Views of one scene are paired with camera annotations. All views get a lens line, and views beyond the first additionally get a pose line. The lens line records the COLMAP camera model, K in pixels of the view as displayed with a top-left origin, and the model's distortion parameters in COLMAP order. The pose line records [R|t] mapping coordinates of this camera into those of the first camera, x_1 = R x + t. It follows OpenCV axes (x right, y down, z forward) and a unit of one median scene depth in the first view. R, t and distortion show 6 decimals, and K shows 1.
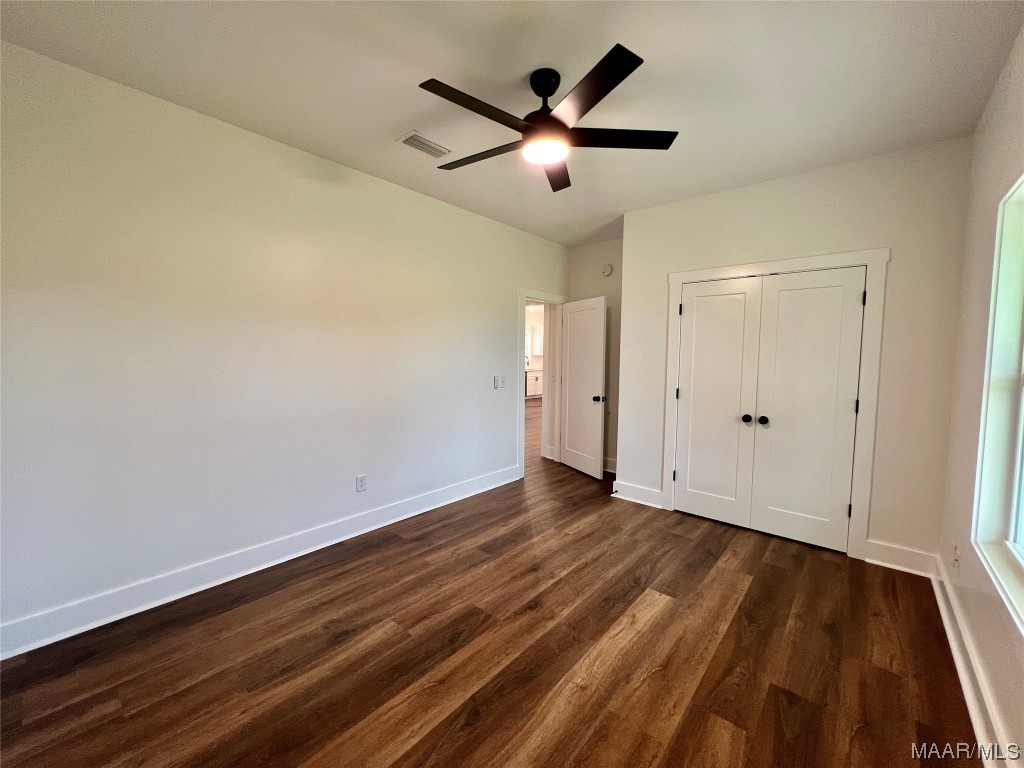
lens RADIAL K [[411.3, 0, 509.0], [0, 411.3, 382.1], [0, 0, 1]] dist [0.000786, 0.000250]
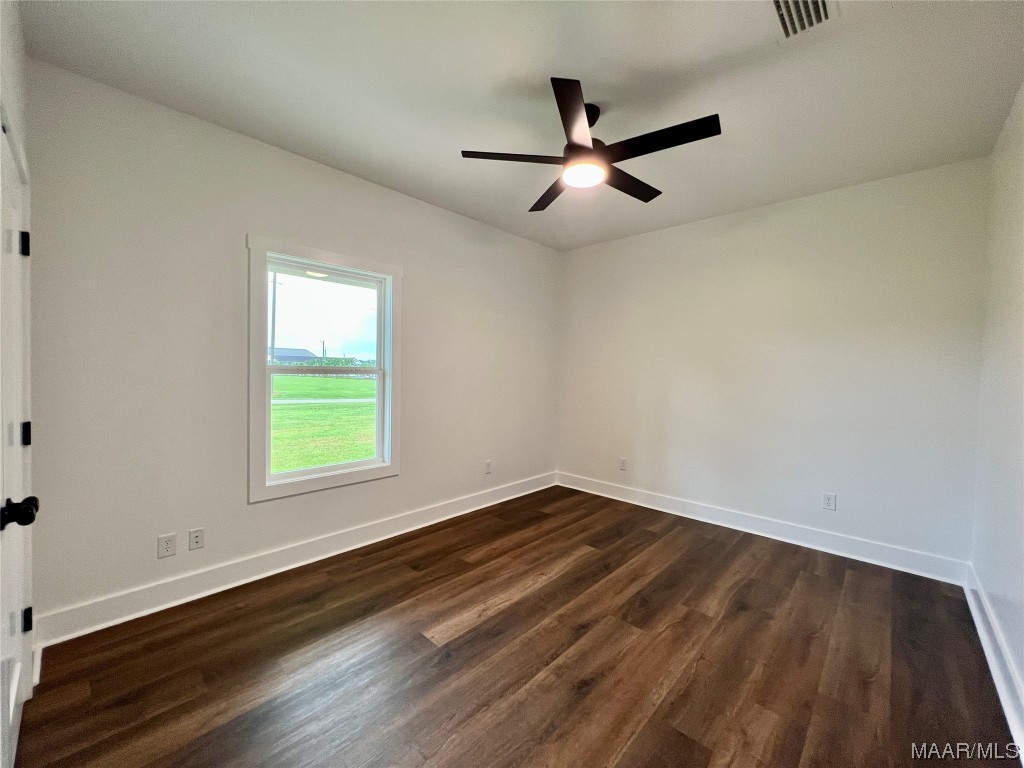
lens RADIAL K [[411.3, 0, 509.0], [0, 411.3, 382.1], [0, 0, 1]] dist [0.000786, 0.000250]
pose [[-0.998859, -0.029327, 0.037694, 0.181445], [-0.025459, 0.994733, 0.099291, -0.091880], [-0.040407, 0.098218, -0.994344, 1.684877]]
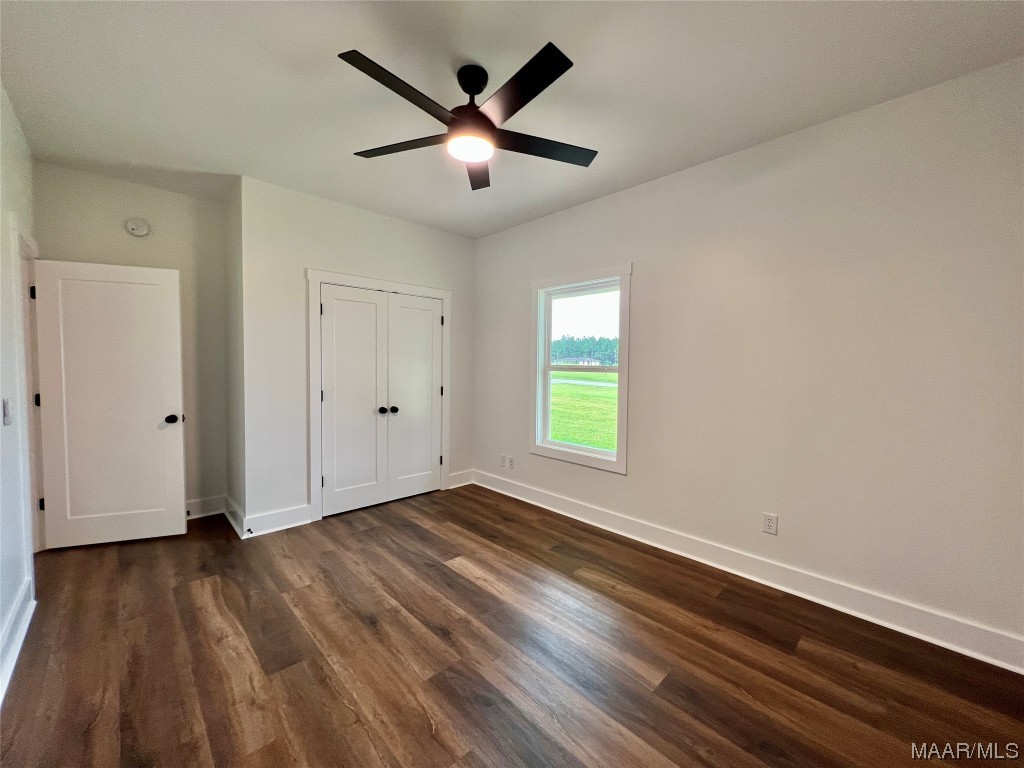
lens RADIAL K [[411.3, 0, 509.0], [0, 411.3, 382.1], [0, 0, 1]] dist [0.000786, 0.000250]
pose [[0.095584, -0.053148, 0.994002, -0.713716], [0.061044, 0.997007, 0.047439, -0.033236], [-0.993548, 0.056144, 0.098542, 0.659578]]
